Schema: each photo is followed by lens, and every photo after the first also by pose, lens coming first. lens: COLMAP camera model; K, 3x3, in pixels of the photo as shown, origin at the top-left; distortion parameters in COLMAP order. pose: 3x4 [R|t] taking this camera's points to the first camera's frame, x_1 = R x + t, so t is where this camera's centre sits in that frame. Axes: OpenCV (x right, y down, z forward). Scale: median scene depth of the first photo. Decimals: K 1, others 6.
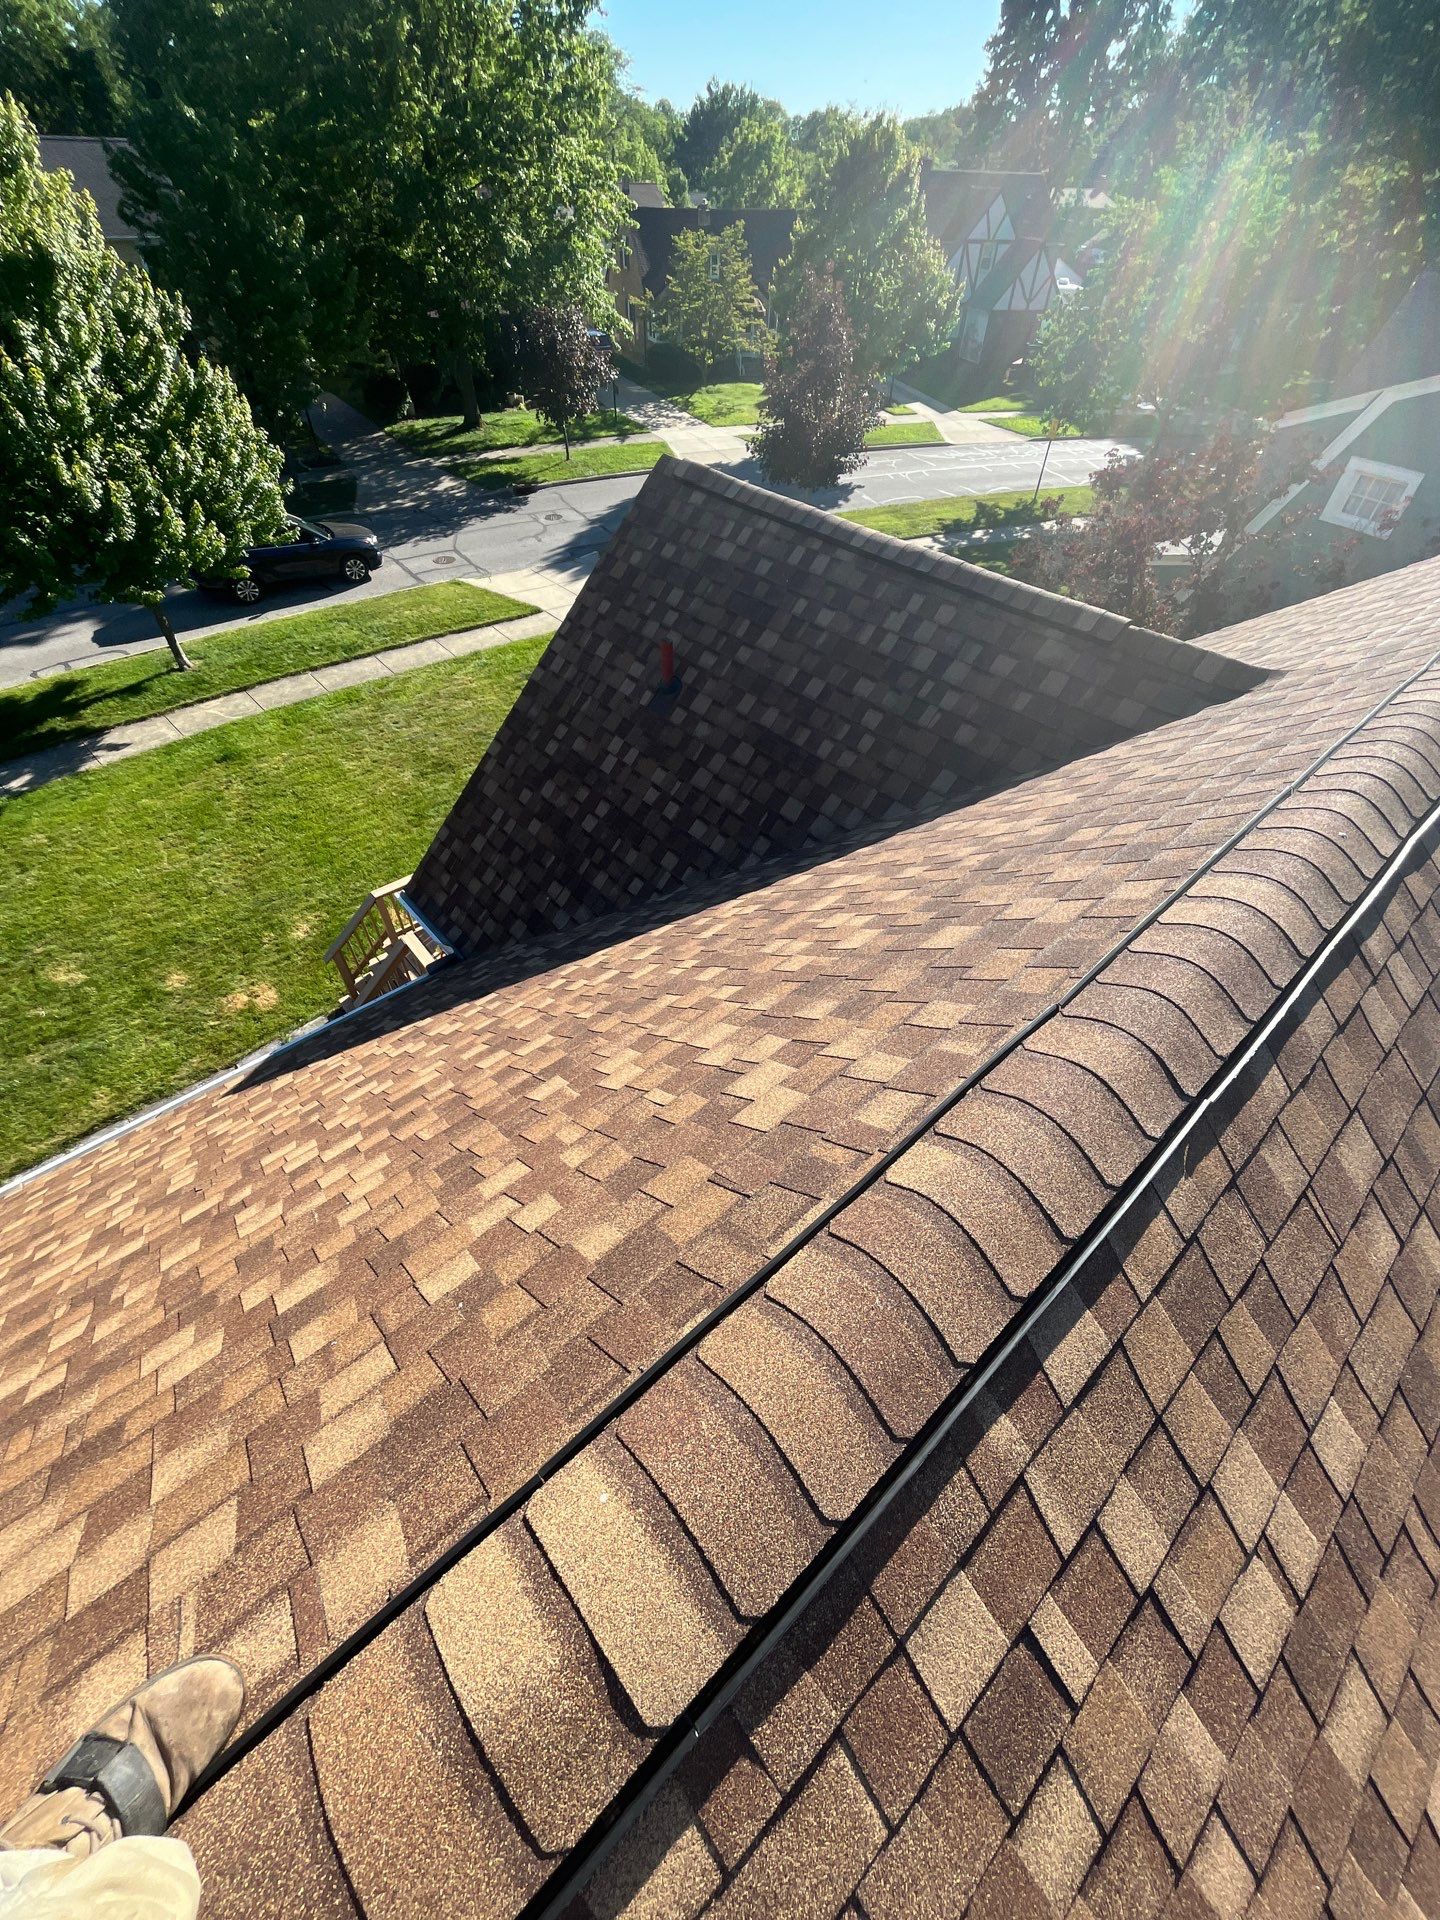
lens RADIAL K [[774.9, 0, 725.1], [0, 774.9, 957.1], [0, 0, 1]] dist [-0.002592, 0.000297]
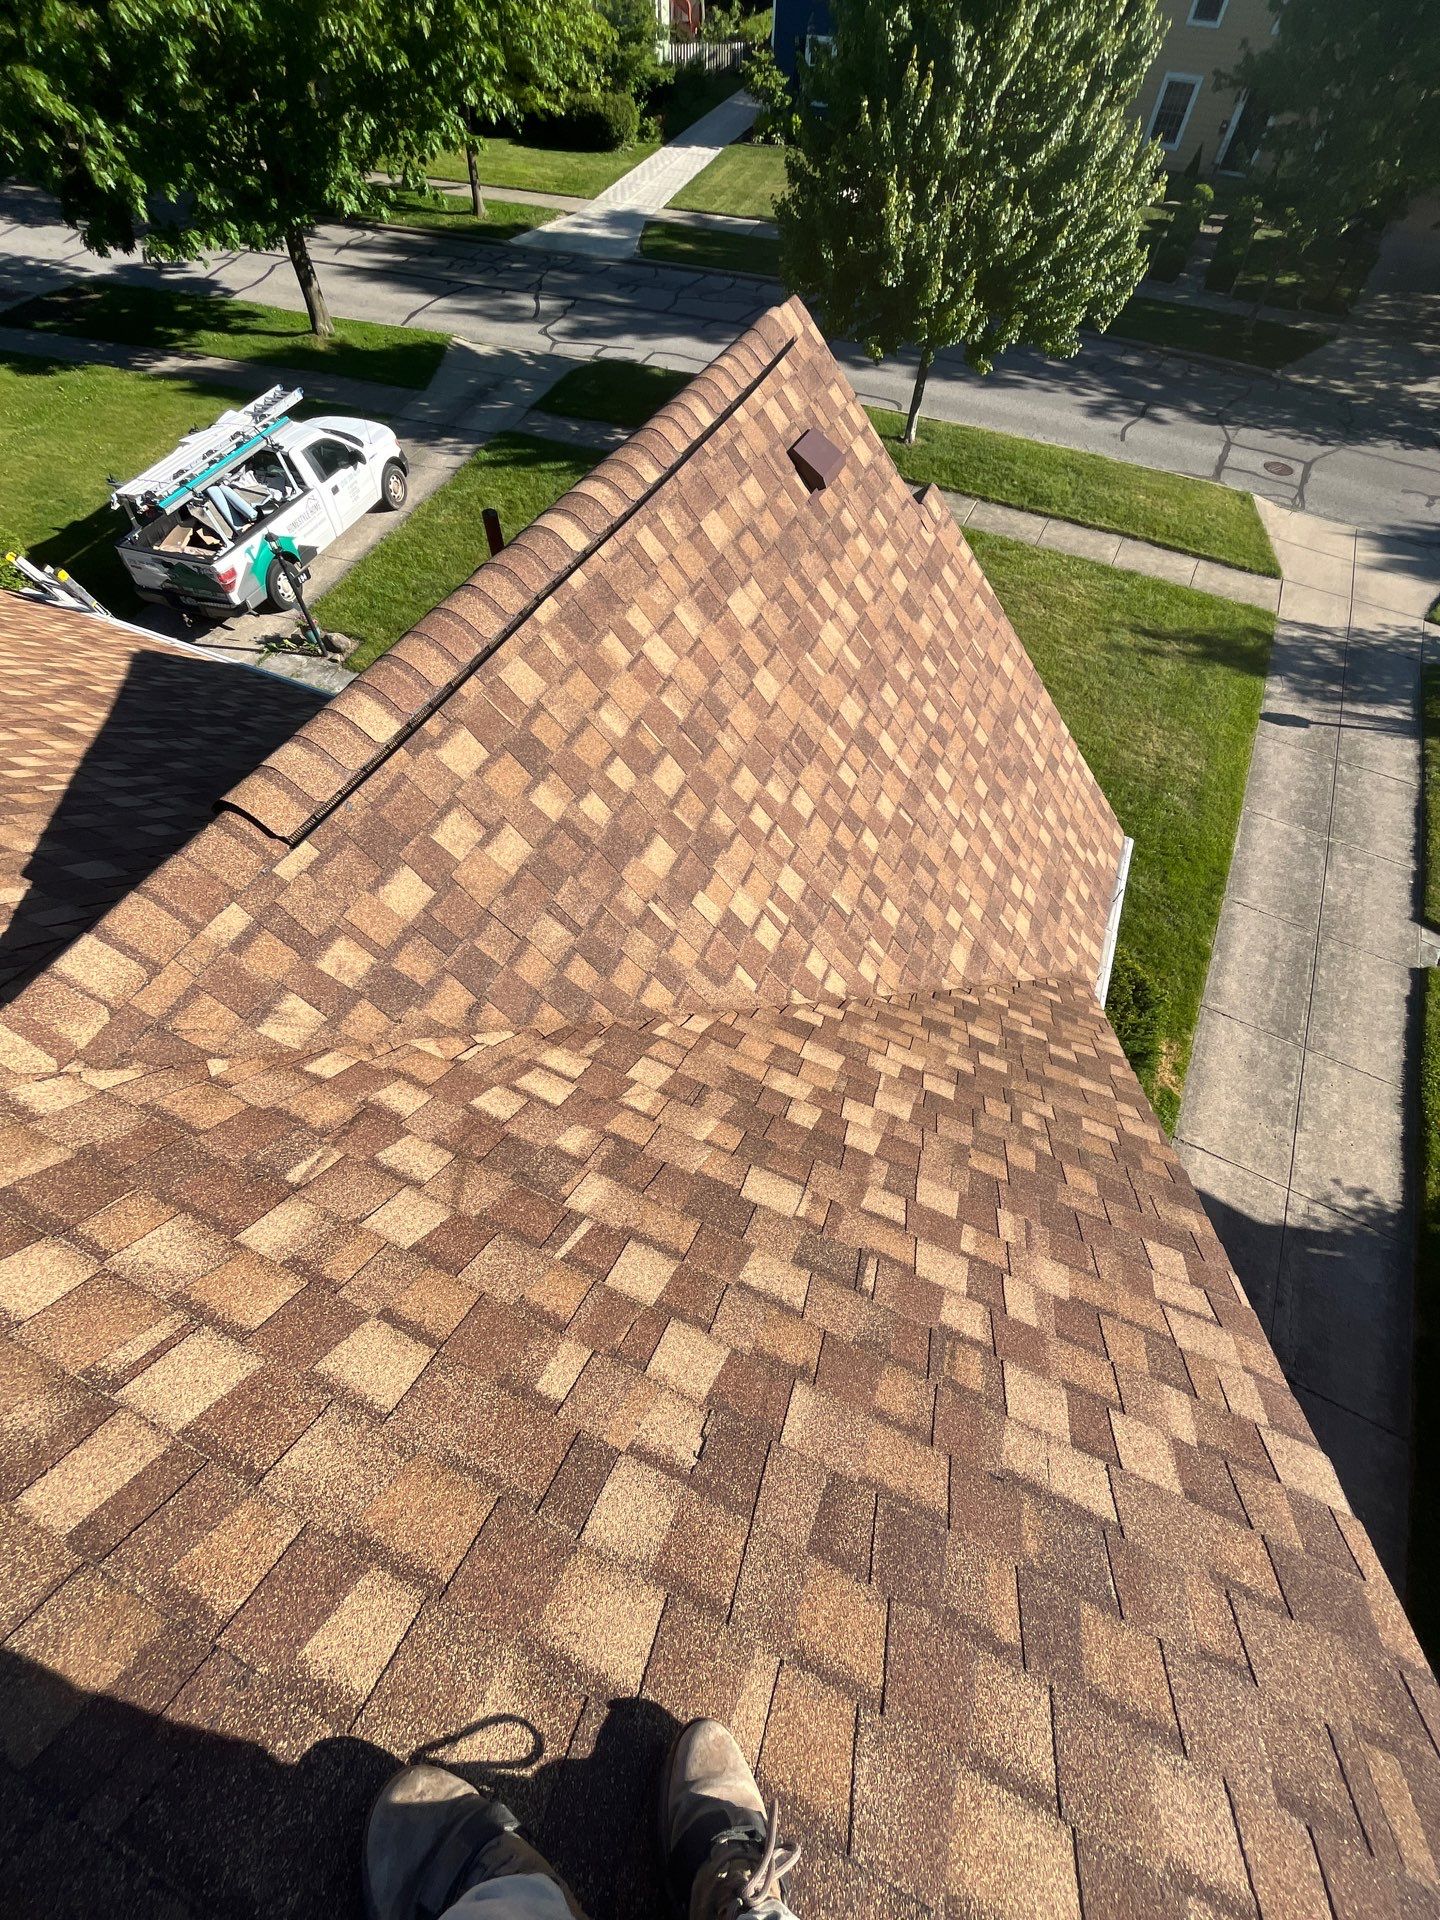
lens RADIAL K [[774.9, 0, 723.6], [0, 774.9, 964.8], [0, 0, 1]] dist [-0.002592, 0.000297]
pose [[0.419837, 0.753696, -0.505647, 2.566764], [-0.661945, 0.635440, 0.397549, -2.053850], [0.620940, 0.167805, 0.765686, 2.194960]]
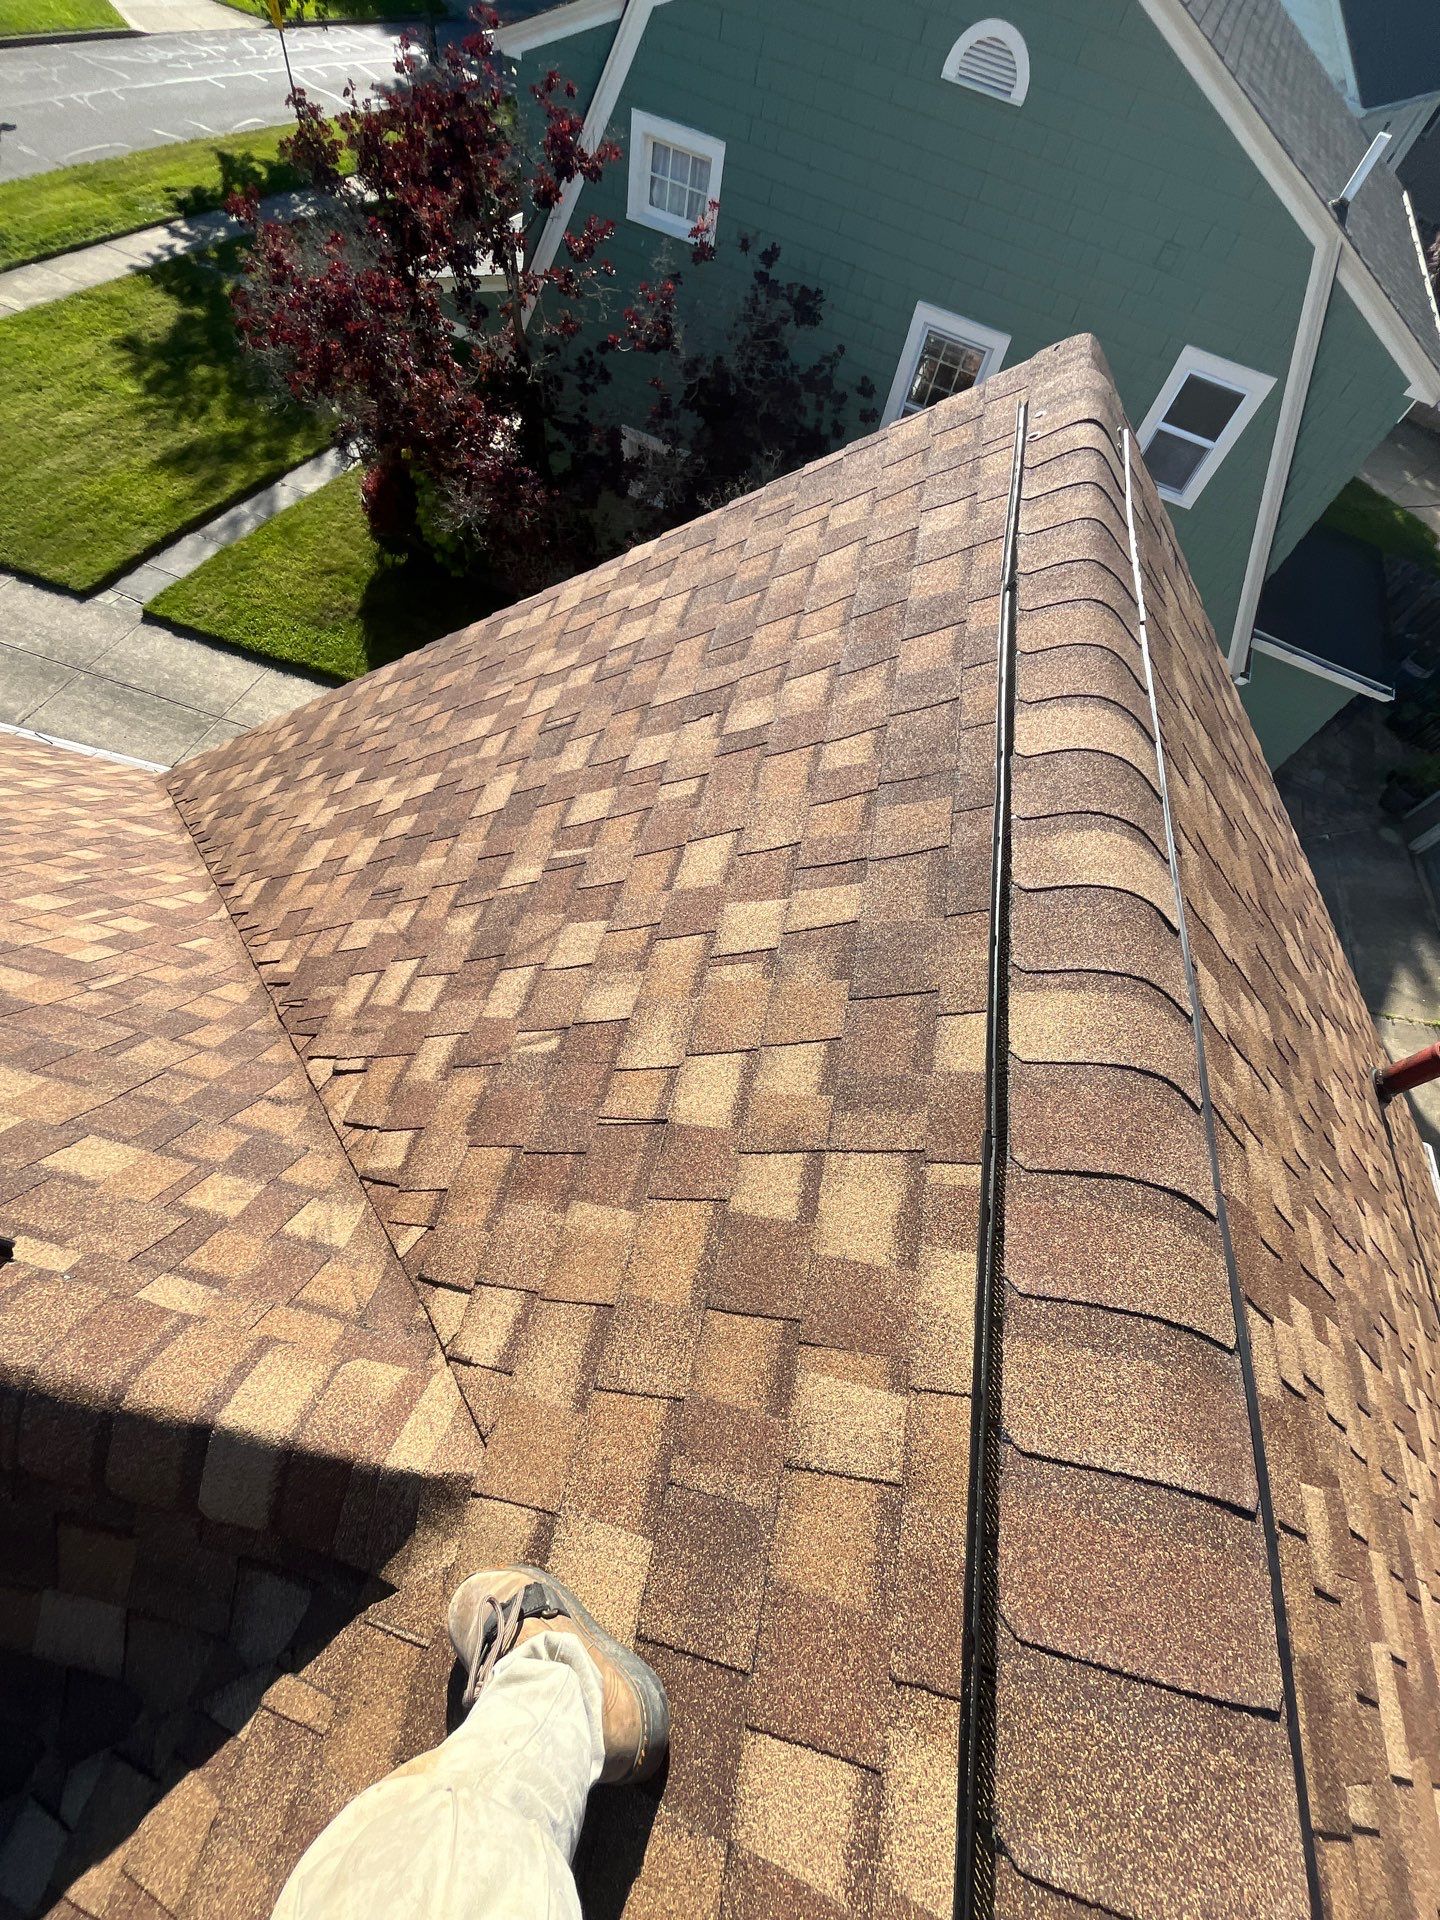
lens RADIAL K [[774.9, 0, 723.3], [0, 774.9, 964.7], [0, 0, 1]] dist [-0.002592, 0.000297]
pose [[0.798720, -0.458617, 0.389509, 1.541984], [0.322695, 0.872867, 0.366020, -1.241061], [-0.507853, -0.166655, 0.845170, 1.501549]]
